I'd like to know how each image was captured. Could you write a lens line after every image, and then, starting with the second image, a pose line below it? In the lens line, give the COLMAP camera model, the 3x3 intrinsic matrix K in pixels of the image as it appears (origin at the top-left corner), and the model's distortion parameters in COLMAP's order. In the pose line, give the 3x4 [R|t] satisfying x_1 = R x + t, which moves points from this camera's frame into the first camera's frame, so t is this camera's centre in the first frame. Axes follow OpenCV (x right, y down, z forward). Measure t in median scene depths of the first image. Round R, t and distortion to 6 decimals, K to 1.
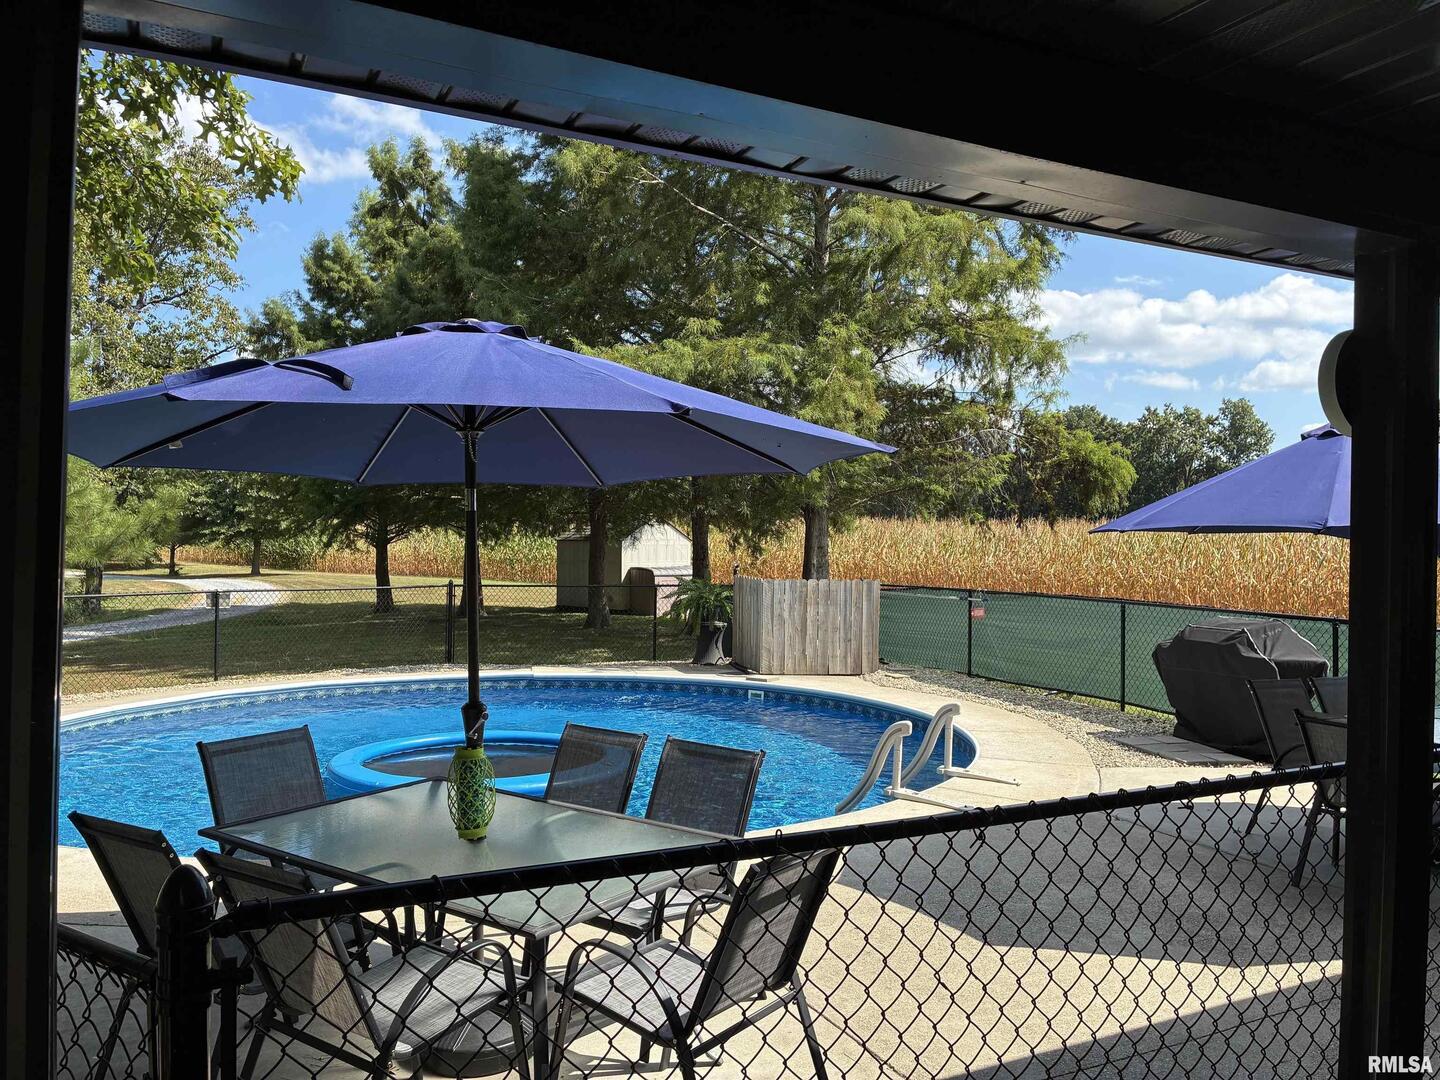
lens RADIAL K [[1092.7, 0, 712.2], [0, 1092.7, 543.5], [0, 0, 1]] dist [0.049438, -0.063144]
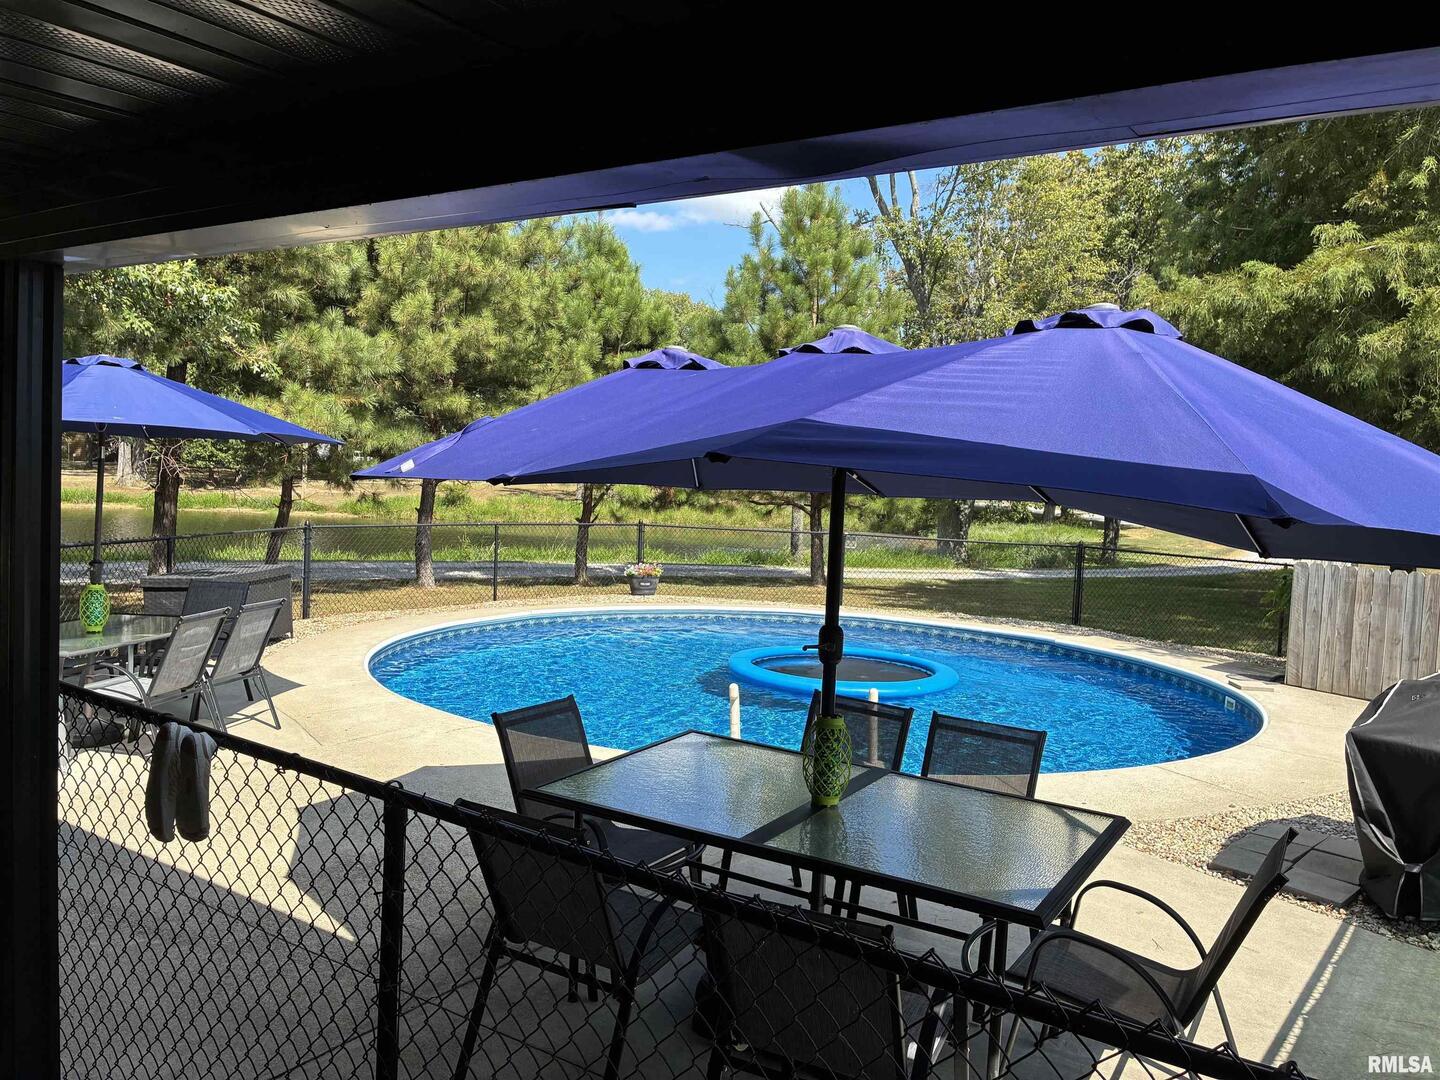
lens RADIAL K [[1092.7, 0, 719.9], [0, 1092.7, 544.5], [0, 0, 1]] dist [0.049438, -0.063144]
pose [[0.485116, 0.067831, -0.871815, 0.519063], [-0.034374, 0.997696, 0.058497, -0.010413], [0.873774, 0.001590, 0.486330, 0.269812]]
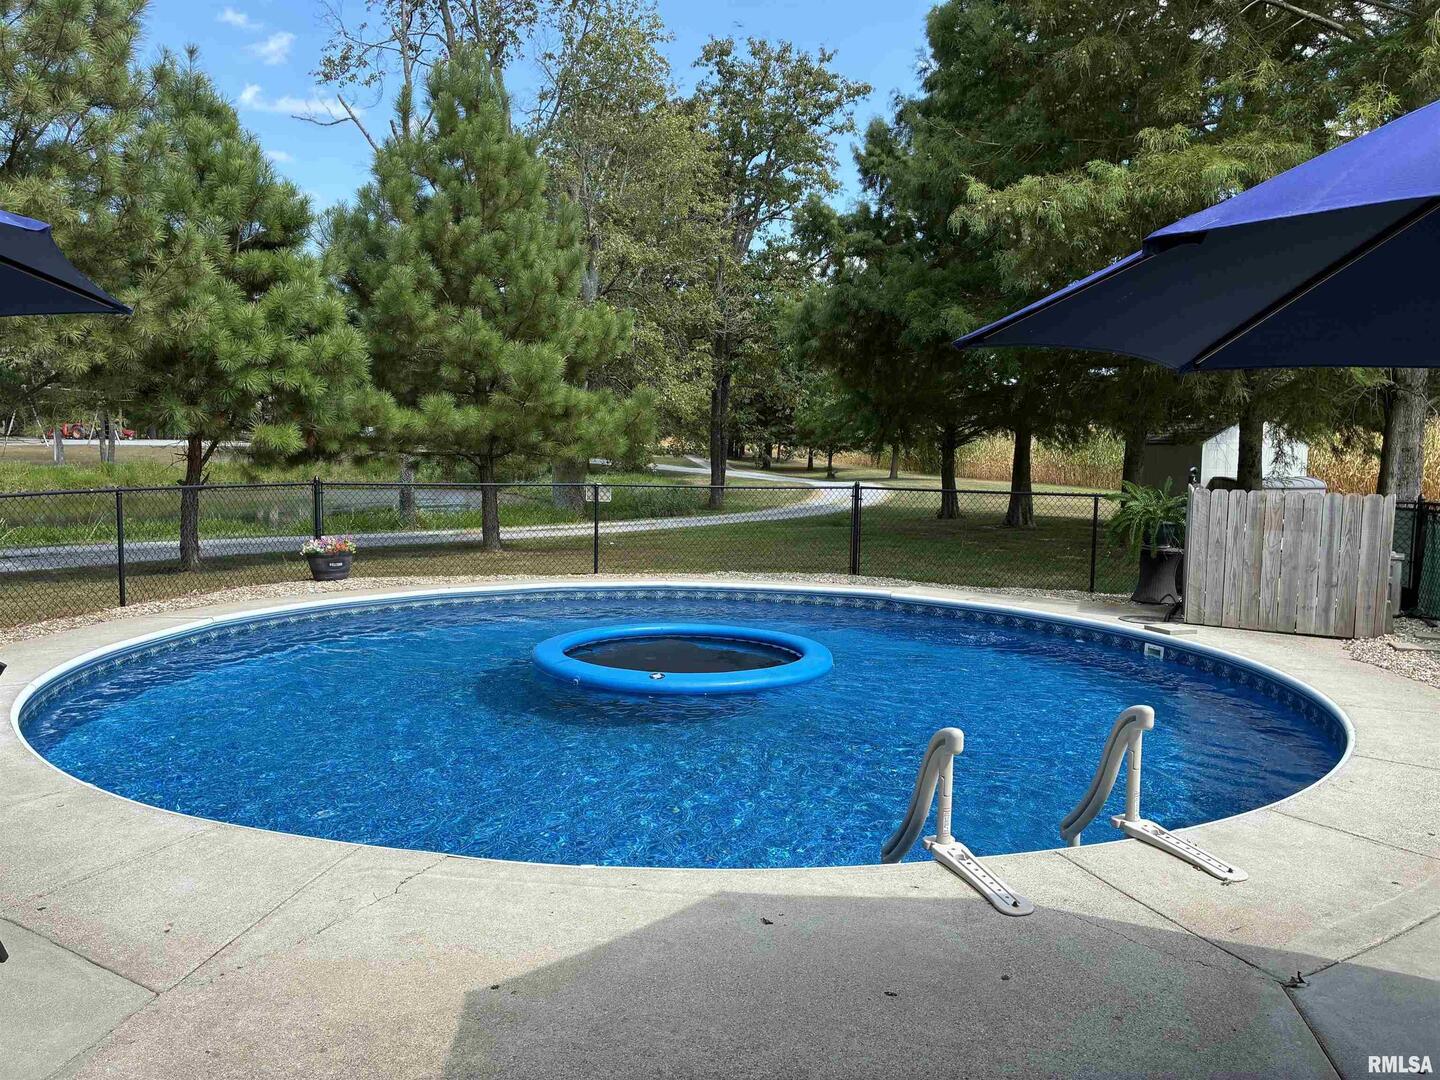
lens RADIAL K [[1092.7, 0, 710.2], [0, 1092.7, 535.6], [0, 0, 1]] dist [0.049438, -0.063144]
pose [[0.813797, 0.053433, -0.578688, 0.202371], [-0.009374, 0.996842, 0.078860, 0.009748], [0.581074, -0.058752, 0.811727, 0.243039]]
